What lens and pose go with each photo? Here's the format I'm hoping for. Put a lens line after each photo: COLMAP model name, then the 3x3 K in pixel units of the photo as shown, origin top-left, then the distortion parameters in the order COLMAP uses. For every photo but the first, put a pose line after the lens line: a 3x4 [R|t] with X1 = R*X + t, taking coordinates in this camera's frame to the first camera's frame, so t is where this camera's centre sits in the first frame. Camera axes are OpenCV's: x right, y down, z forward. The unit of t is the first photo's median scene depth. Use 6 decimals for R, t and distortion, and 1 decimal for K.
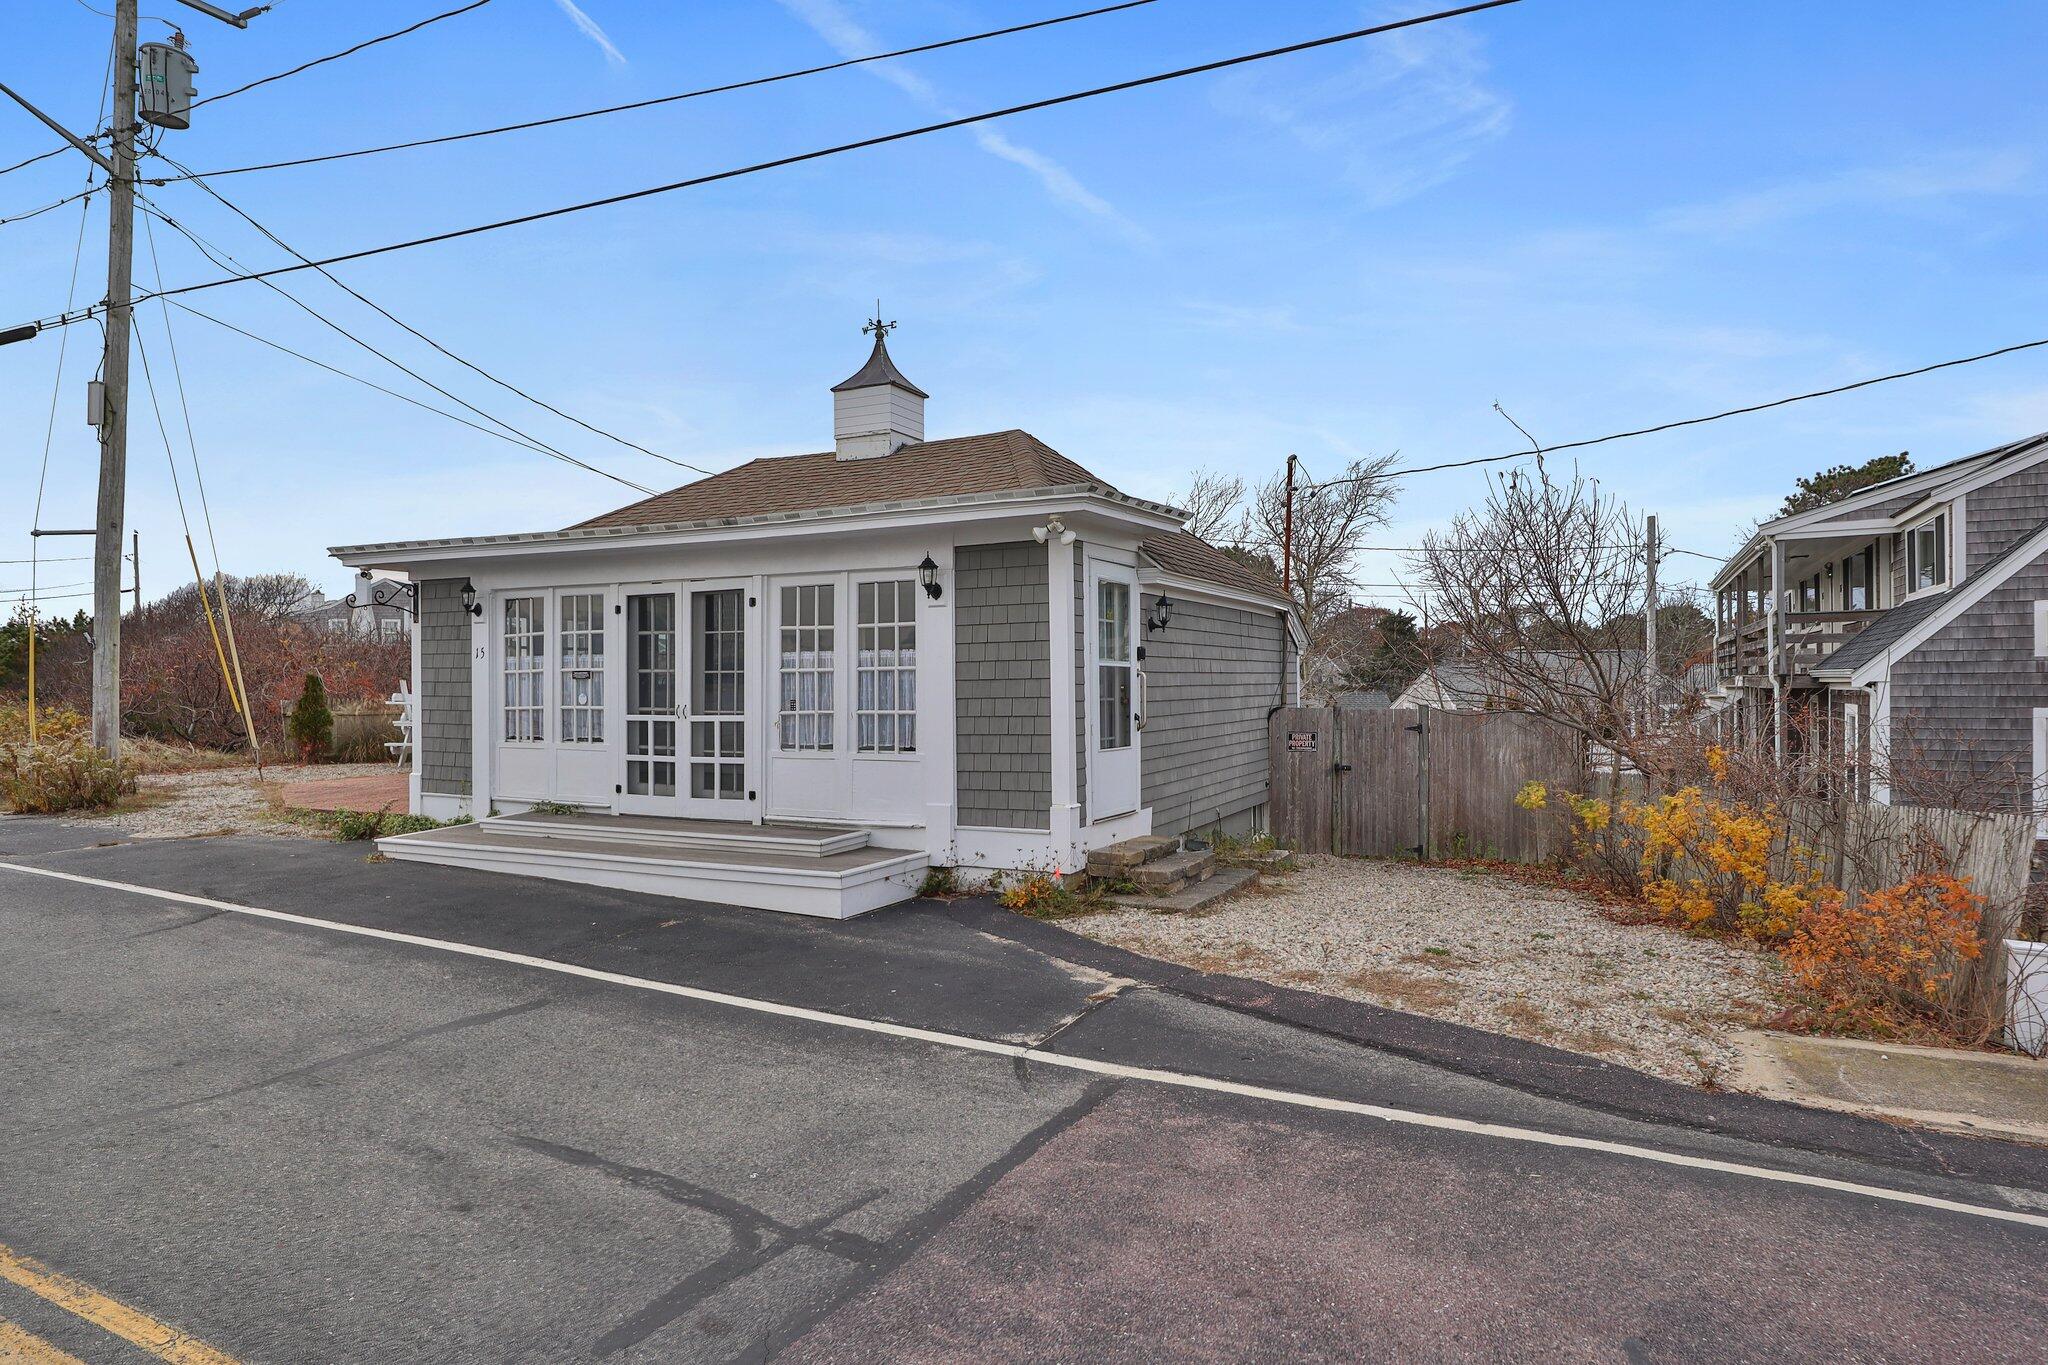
lens RADIAL K [[1021.8, 0, 1019.7], [0, 1021.8, 665.4], [0, 0, 1]] dist [-0.009072, -0.000103]
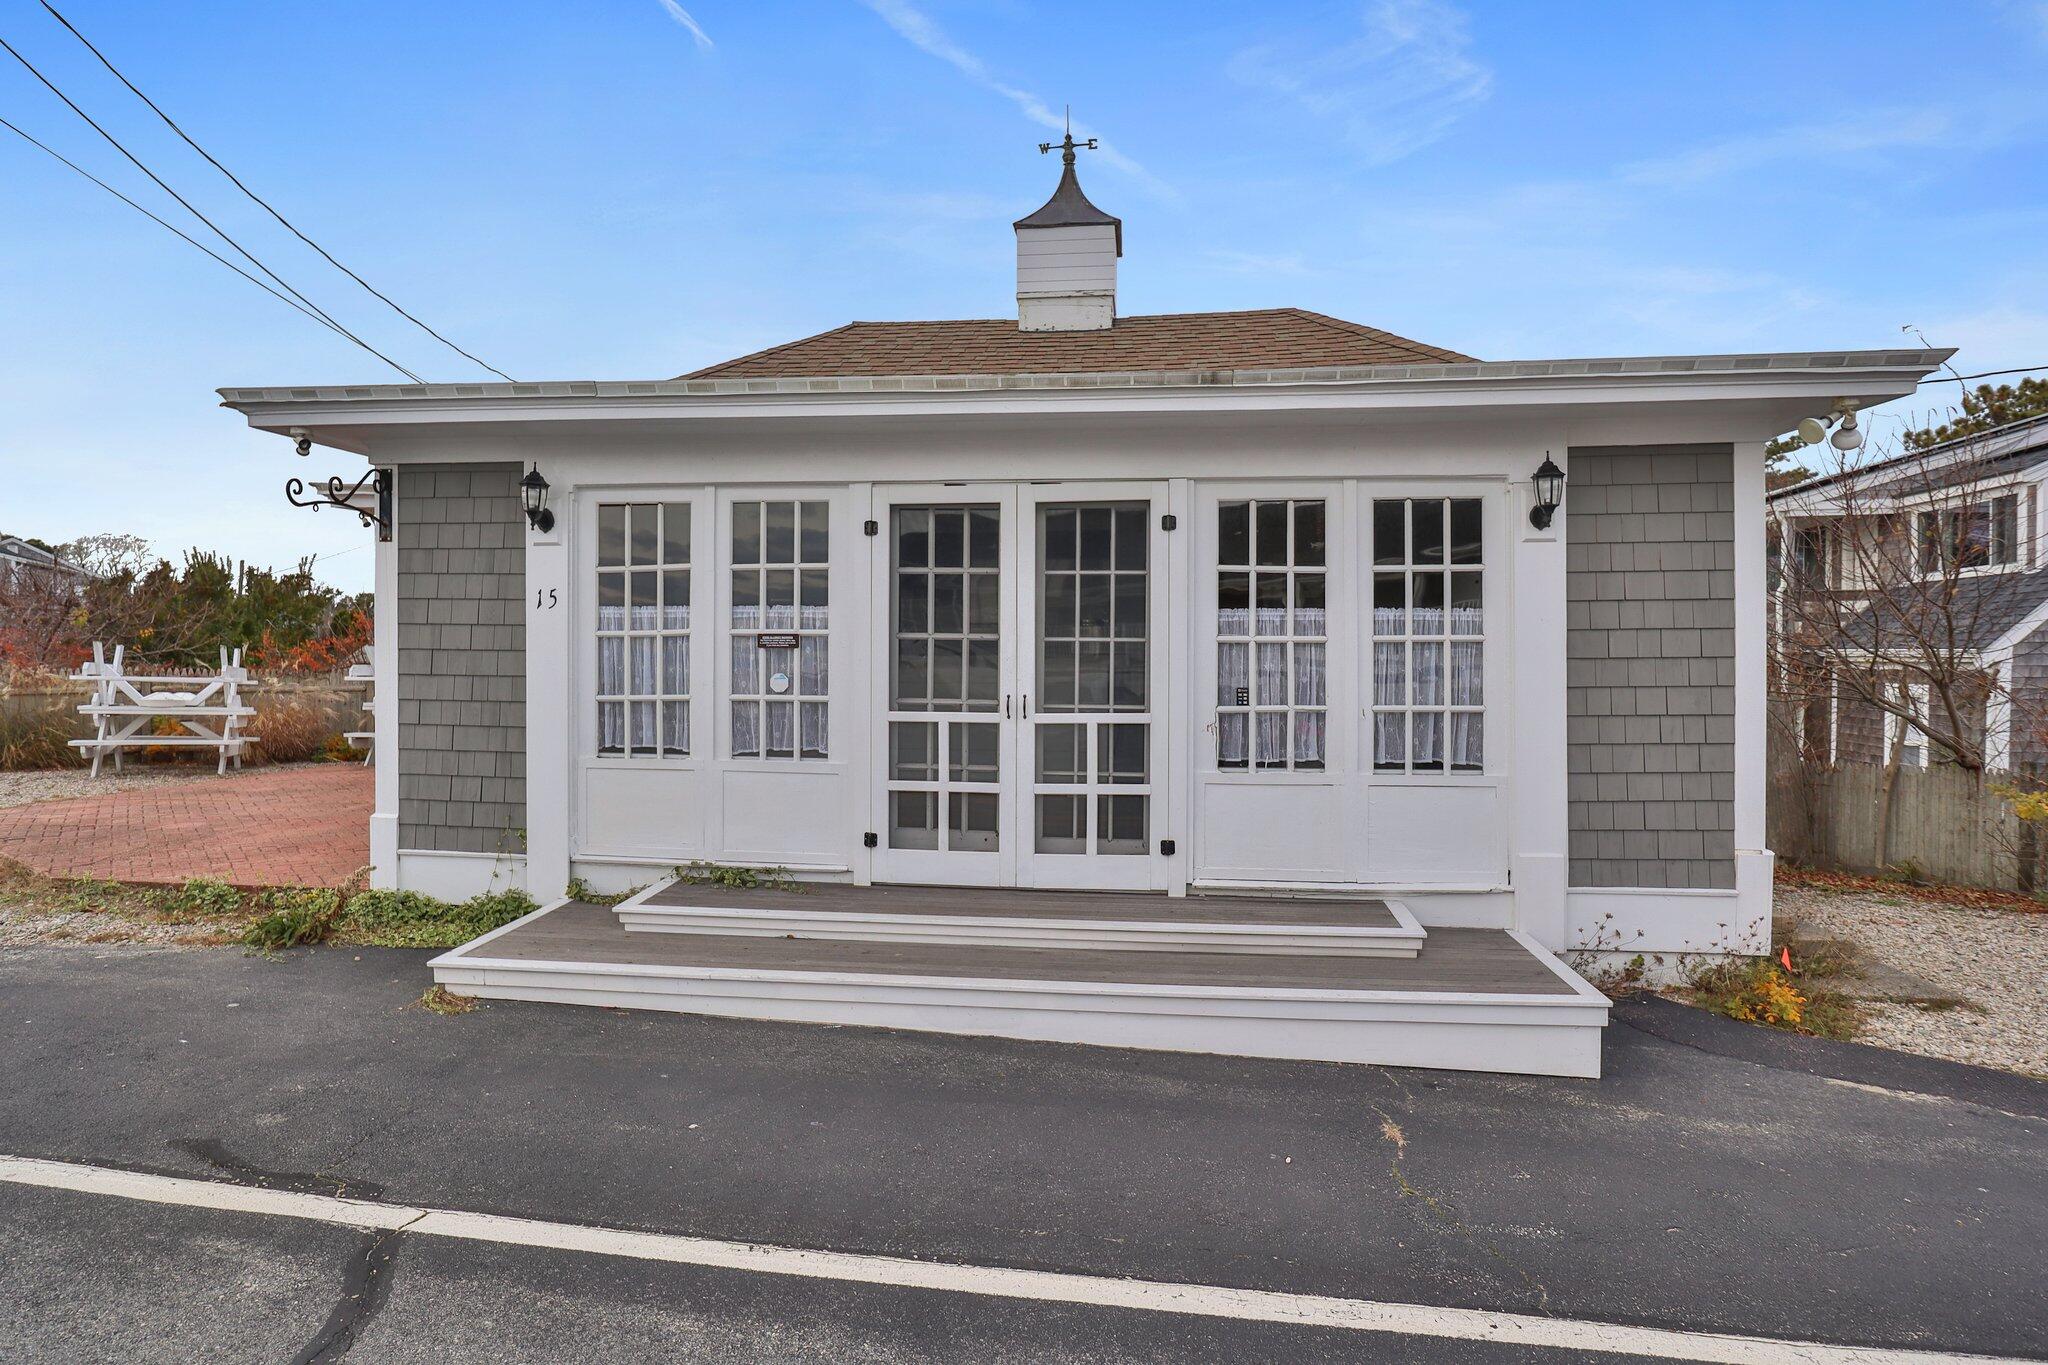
lens RADIAL K [[1072.3, 0, 1024.0], [0, 1072.3, 647.6], [0, 0, 1]] dist [-0.035223, 0.000795]
pose [[0.953944, 0.009751, 0.299826, -0.490259], [-0.014653, 0.999793, 0.014105, 0.002863], [-0.299627, -0.017849, 0.953890, 0.397012]]
